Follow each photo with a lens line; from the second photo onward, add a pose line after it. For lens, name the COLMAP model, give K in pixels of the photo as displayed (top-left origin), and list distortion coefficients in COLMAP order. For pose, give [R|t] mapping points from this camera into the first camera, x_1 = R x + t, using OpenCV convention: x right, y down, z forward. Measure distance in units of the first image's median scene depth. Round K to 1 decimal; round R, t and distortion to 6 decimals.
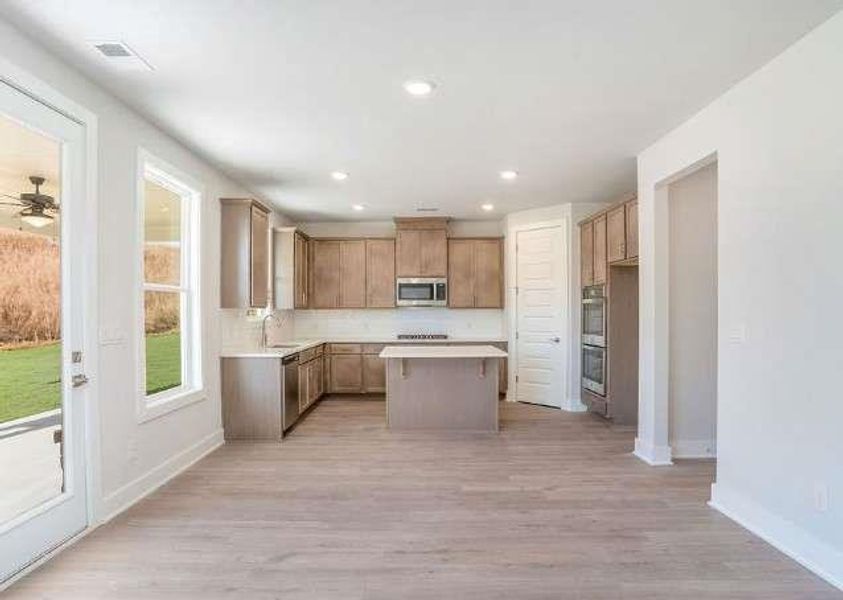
lens RADIAL K [[479.6, 0, 393.2], [0, 479.6, 313.8], [0, 0, 1]] dist [-0.003141, 0.000871]
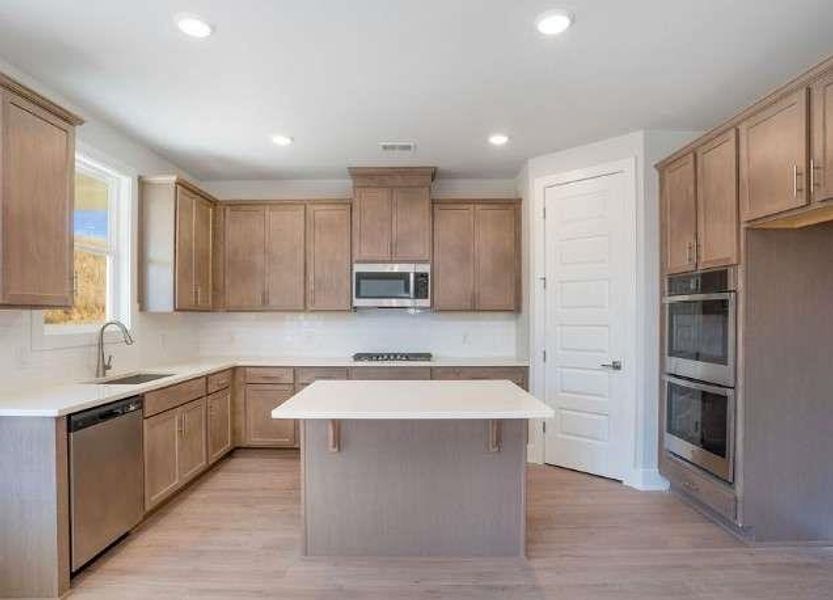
lens RADIAL K [[465.4, 0, 400.5], [0, 465.4, 316.8], [0, 0, 1]] dist [-0.001913, -0.002275]
pose [[0.999586, 0.002720, 0.028634, 0.057664], [-0.002629, 0.999991, -0.003227, -0.002466], [-0.028643, 0.003150, 0.999585, 0.412074]]
